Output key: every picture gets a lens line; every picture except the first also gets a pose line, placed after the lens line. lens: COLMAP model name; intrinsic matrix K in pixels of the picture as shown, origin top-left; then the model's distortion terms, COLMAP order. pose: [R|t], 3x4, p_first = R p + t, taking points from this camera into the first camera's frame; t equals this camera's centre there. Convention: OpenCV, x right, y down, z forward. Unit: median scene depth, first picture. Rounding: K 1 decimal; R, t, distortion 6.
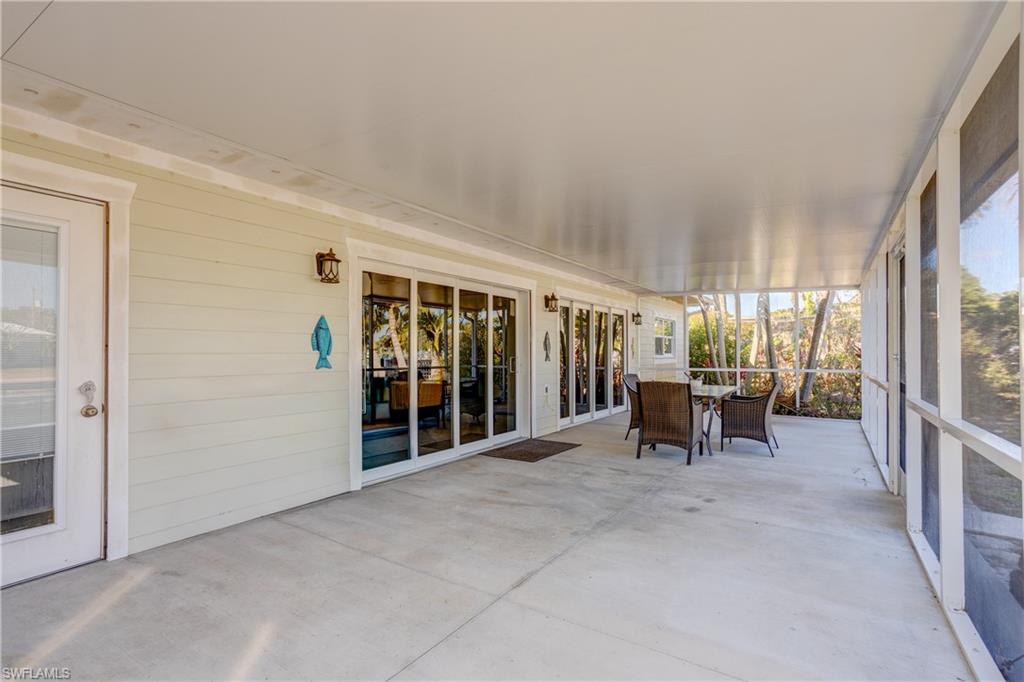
lens RADIAL K [[492.4, 0, 512.0], [0, 492.4, 341.0], [0, 0, 1]] dist [-0.003111, 0.000240]
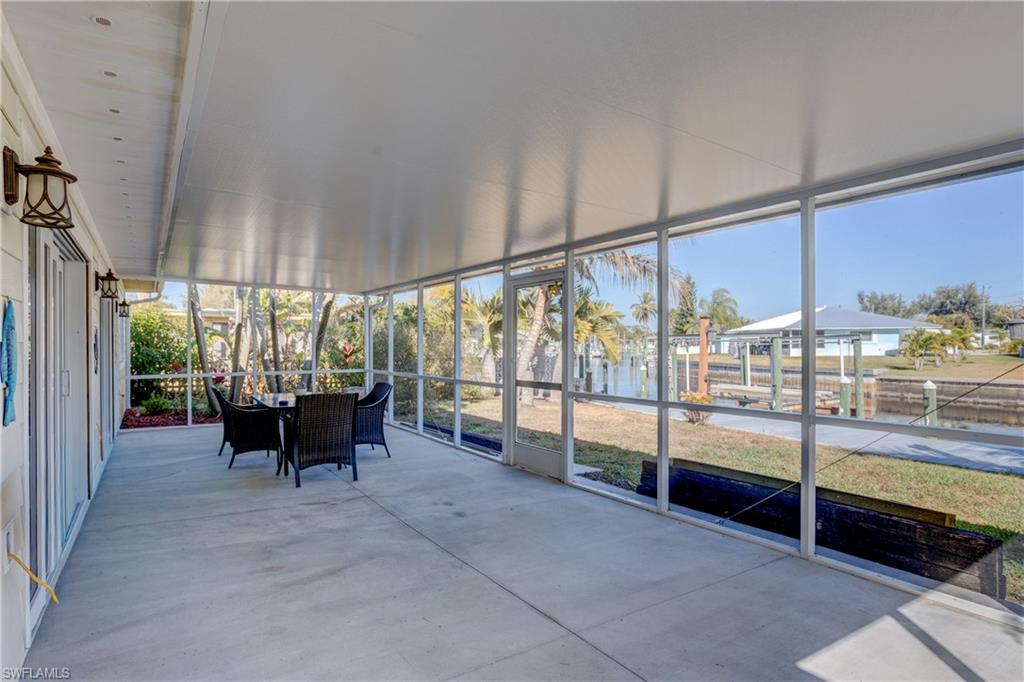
lens RADIAL K [[549.7, 0, 512.0], [0, 549.7, 341.0], [0, 0, 1]] dist [-0.042354, 0.000477]
pose [[0.405191, 0.013026, 0.914139, -0.610975], [-0.025415, 0.999673, -0.002980, -0.021995], [-0.913879, -0.022026, 0.405389, 0.408300]]
